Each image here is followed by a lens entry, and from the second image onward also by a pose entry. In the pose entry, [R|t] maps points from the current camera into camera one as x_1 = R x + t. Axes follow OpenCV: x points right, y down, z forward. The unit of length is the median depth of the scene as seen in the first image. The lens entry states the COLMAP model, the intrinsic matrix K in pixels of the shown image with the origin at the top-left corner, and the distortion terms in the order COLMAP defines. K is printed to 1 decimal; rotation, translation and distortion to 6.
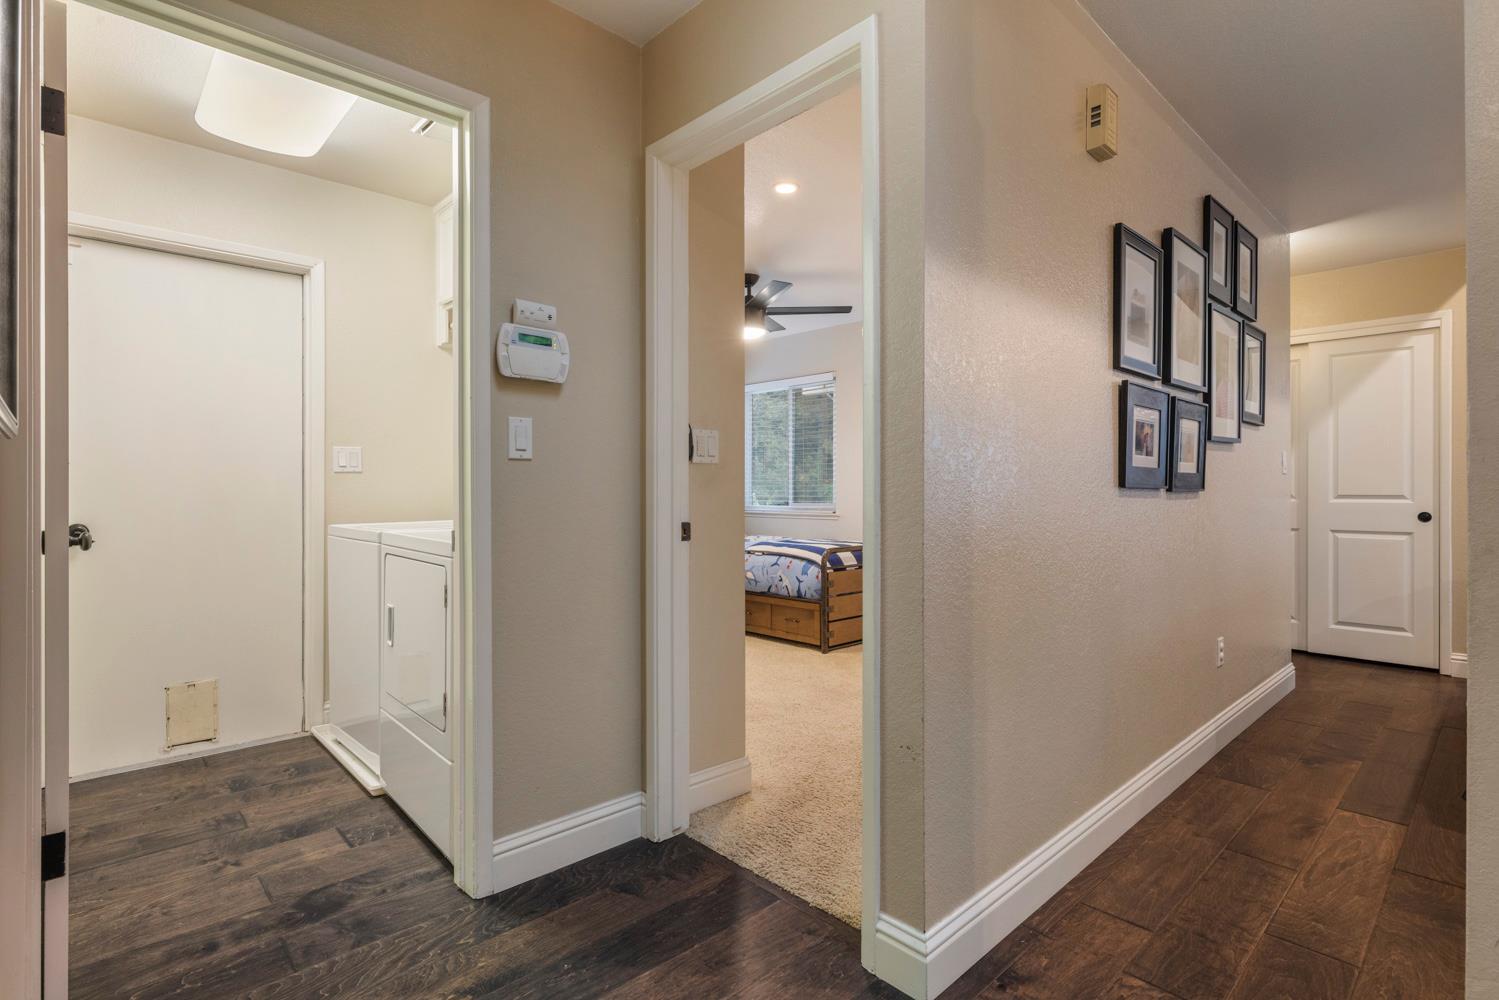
lens RADIAL K [[727.5, 0, 748.6], [0, 727.5, 488.7], [0, 0, 1]] dist [-0.001577, 0.000046]
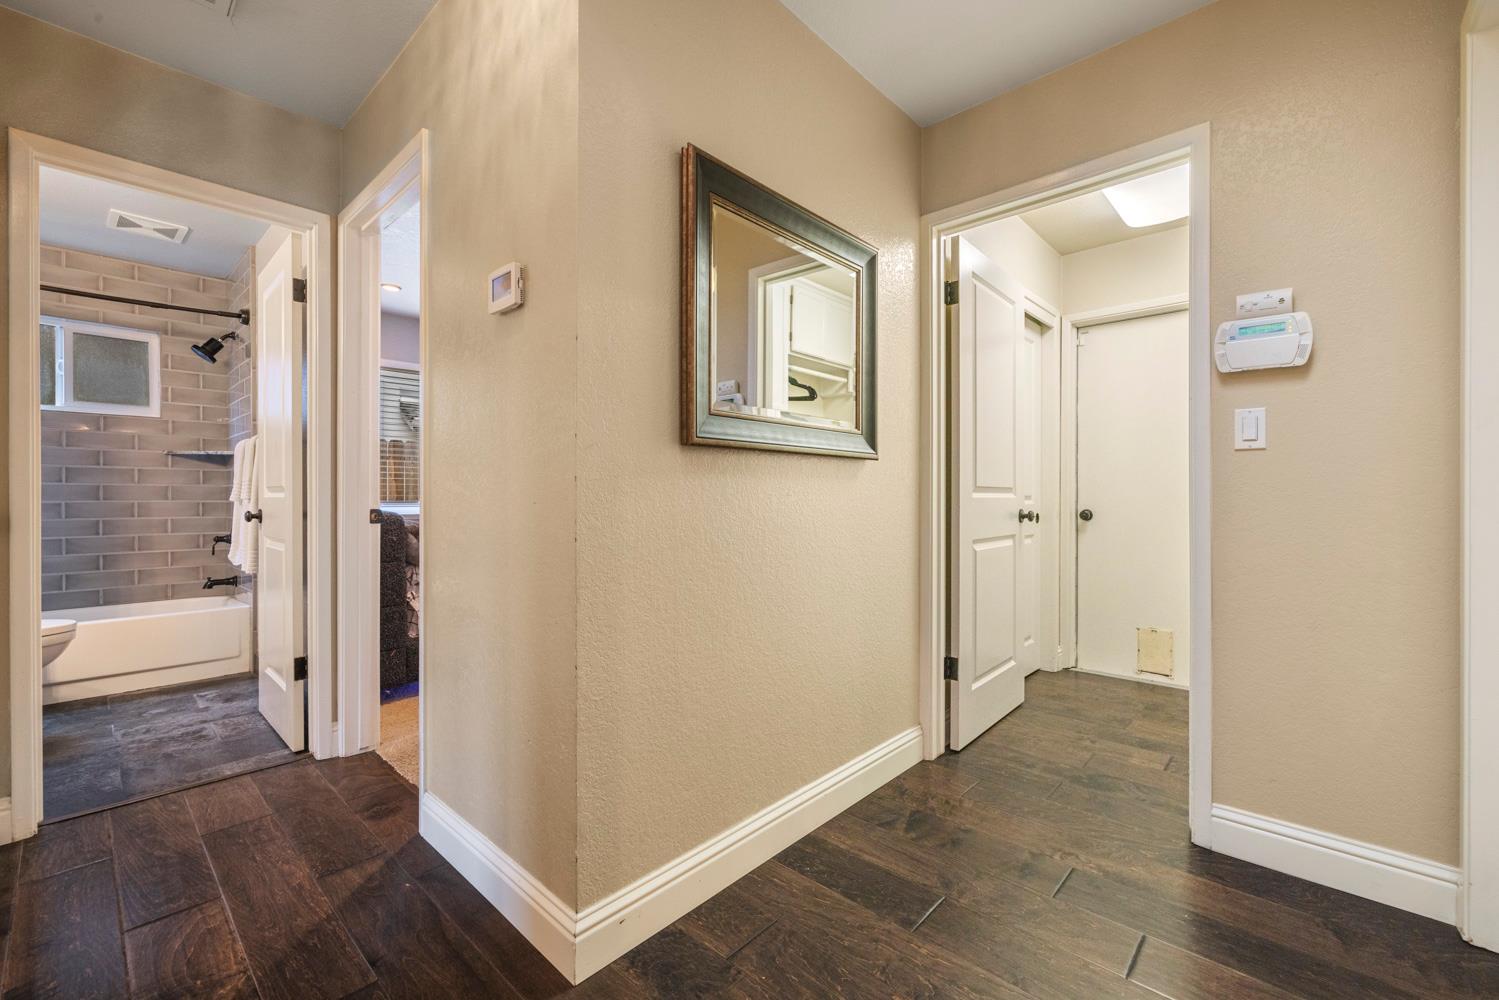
lens RADIAL K [[626.0, 0, 744.3], [0, 626.0, 498.7], [0, 0, 1]] dist [-0.000392, -0.000104]
pose [[0.067803, 0.004819, -0.997687, 0.362633], [0.000208, 0.999988, 0.004844, 0.017280], [0.997699, -0.000536, 0.067801, 0.160744]]
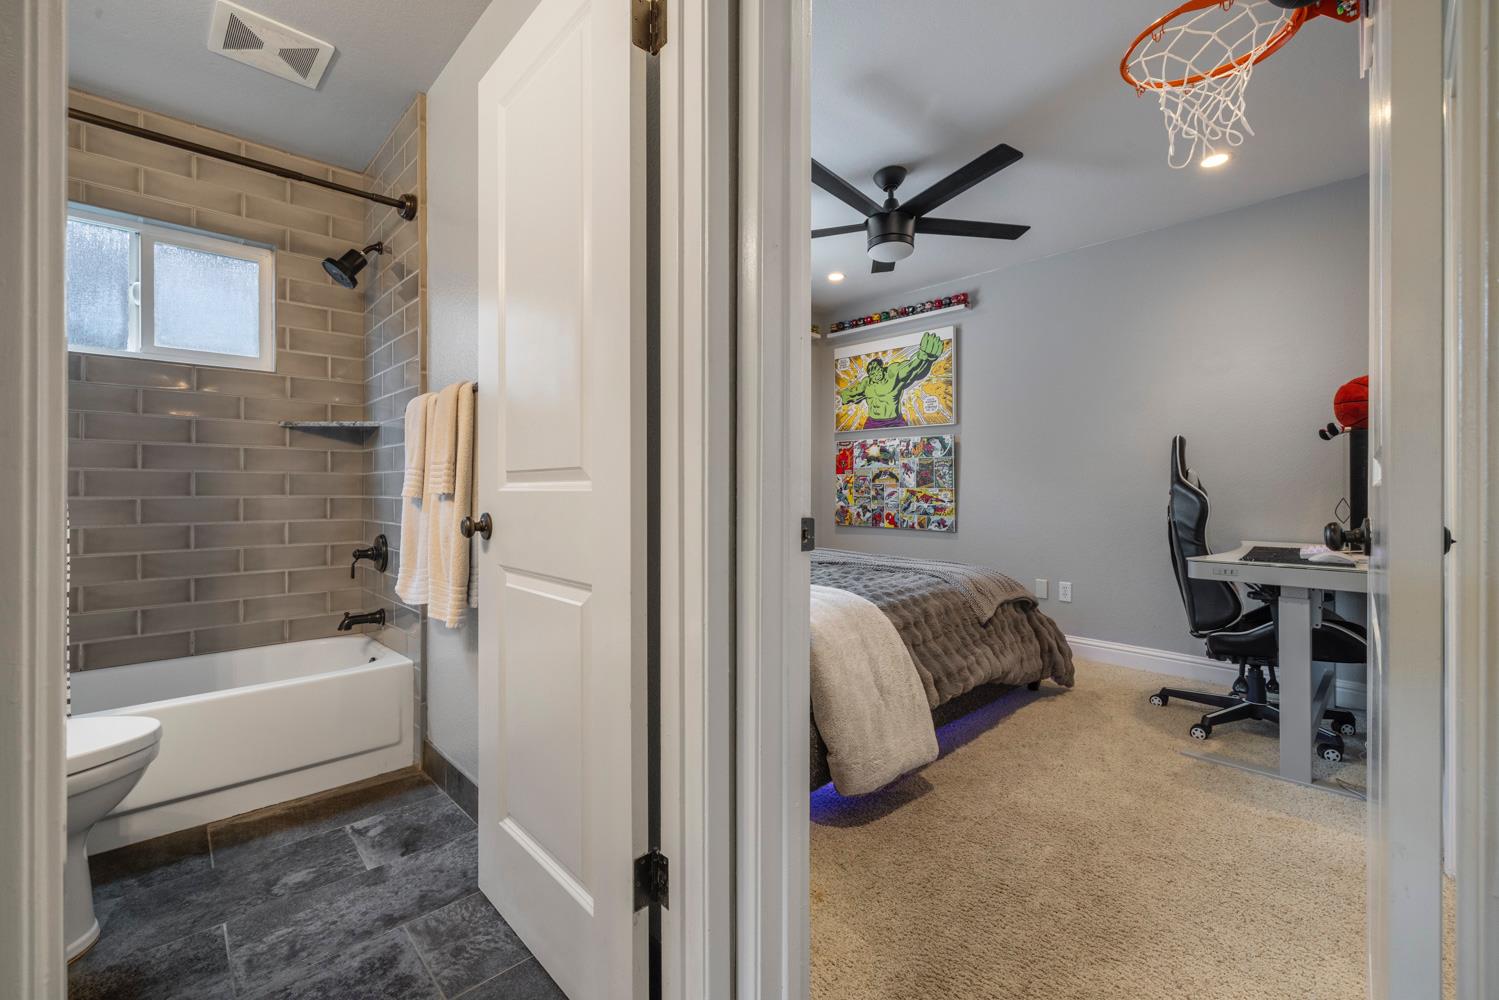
lens RADIAL K [[630.4, 0, 746.9], [0, 630.4, 485.3], [0, 0, 1]] dist [-0.000186, -0.000036]
pose [[0.007334, -0.001988, -0.999971, -0.165014], [0.002521, 0.999995, -0.001969, 0.016165], [0.999970, -0.002506, 0.007339, -0.340126]]
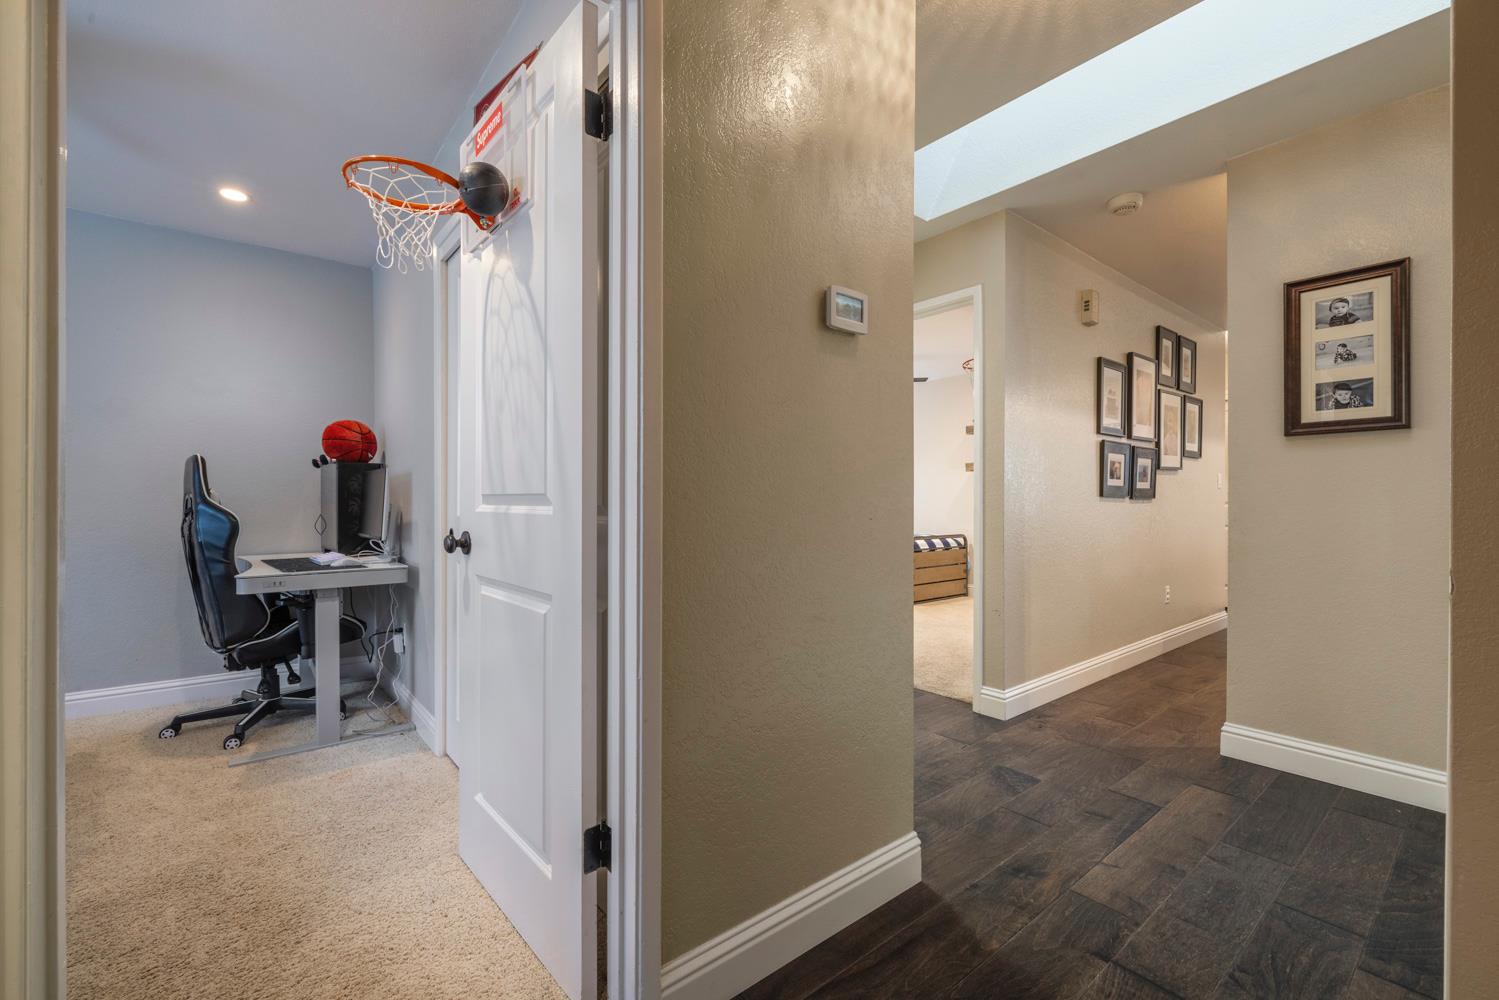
lens RADIAL K [[626.0, 0, 744.3], [0, 626.0, 498.7], [0, 0, 1]] dist [-0.000392, -0.000104]
pose [[0.996847, 0.000878, -0.079342, -0.231679], [-0.000869, 1.000000, 0.000152, 0.003704], [0.079342, -0.000082, 0.996847, -0.571110]]
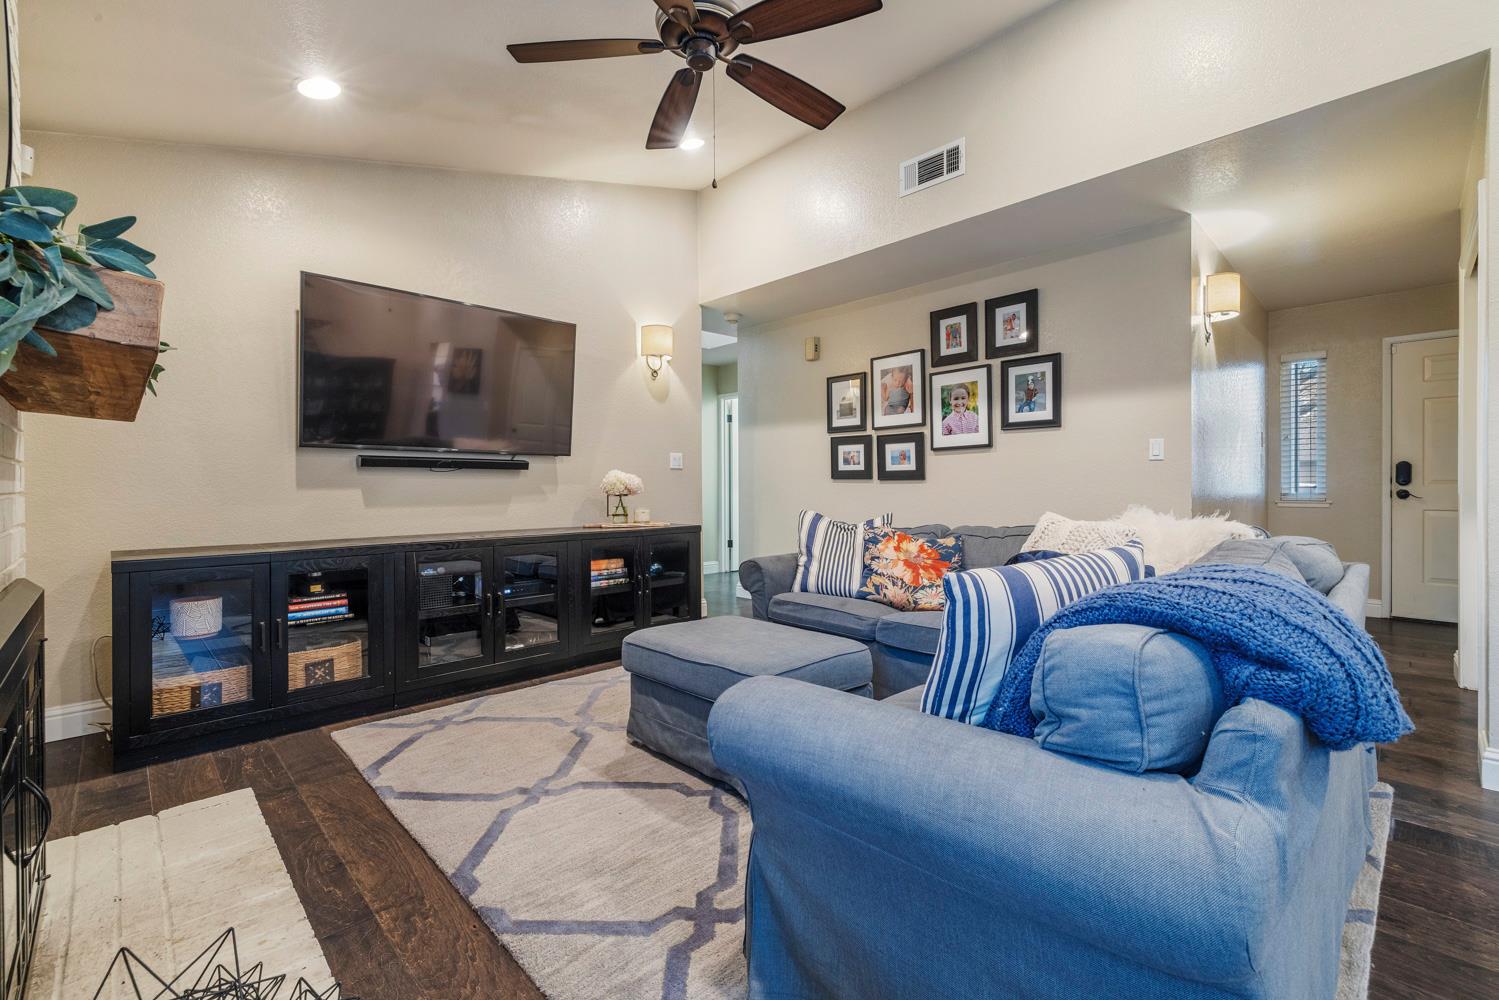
lens RADIAL K [[642.4, 0, 743.7], [0, 642.4, 488.3], [0, 0, 1]] dist [0.002448, -0.000266]
pose [[0.021569, 0.005837, -0.999750, 2.286526], [0.007825, 0.999951, 0.006007, 0.012219], [0.999737, -0.007953, 0.021523, 0.539603]]
